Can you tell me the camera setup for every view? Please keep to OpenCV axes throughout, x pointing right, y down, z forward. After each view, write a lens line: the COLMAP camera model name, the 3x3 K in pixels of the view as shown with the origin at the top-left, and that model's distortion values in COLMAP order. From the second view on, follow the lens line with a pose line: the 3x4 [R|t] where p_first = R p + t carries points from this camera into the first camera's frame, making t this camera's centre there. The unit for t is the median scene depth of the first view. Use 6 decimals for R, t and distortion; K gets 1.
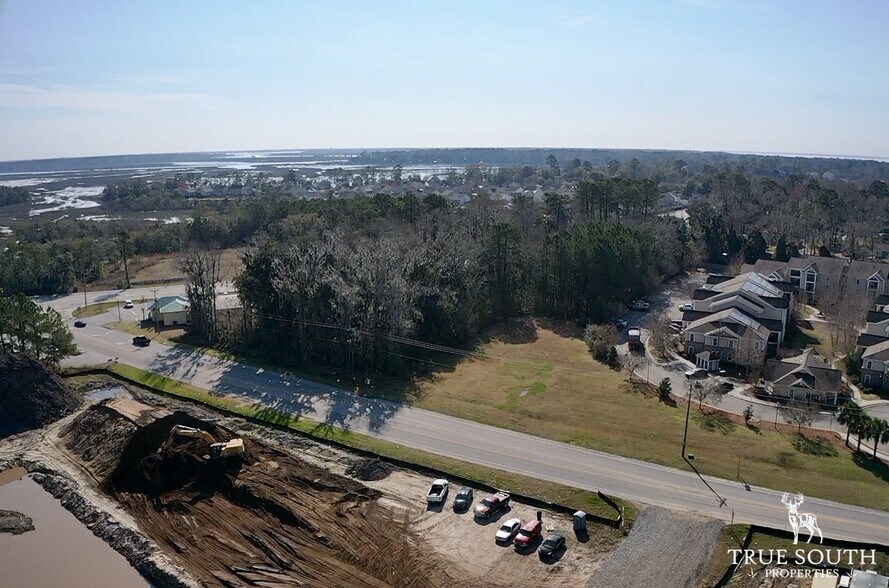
lens RADIAL K [[702.8, 0, 445.4], [0, 702.8, 282.2], [0, 0, 1]] dist [-0.187568, 0.013749]
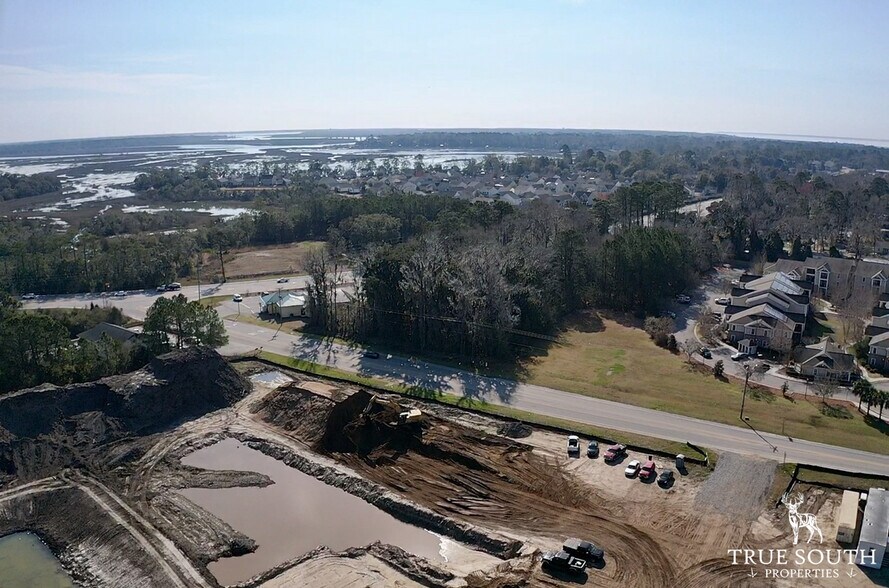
lens RADIAL K [[702.8, 0, 445.4], [0, 702.8, 282.2], [0, 0, 1]] dist [-0.187568, 0.013749]
pose [[0.999995, -0.000182, 0.003195, -0.202300], [0.000092, 0.999599, 0.028330, -0.044534], [-0.003199, -0.028330, 0.999594, -0.276590]]
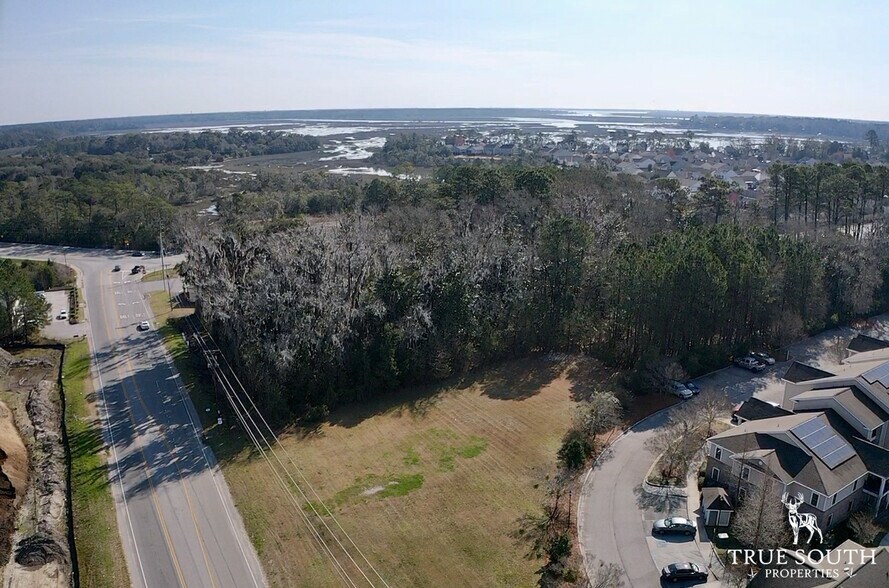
lens RADIAL K [[702.8, 0, 445.4], [0, 702.8, 282.2], [0, 0, 1]] dist [-0.187568, 0.013749]
pose [[0.883134, 0.115512, -0.454677, 0.472022], [-0.089211, 0.992878, 0.078965, -0.100111], [0.460560, -0.029175, 0.887149, 0.479530]]
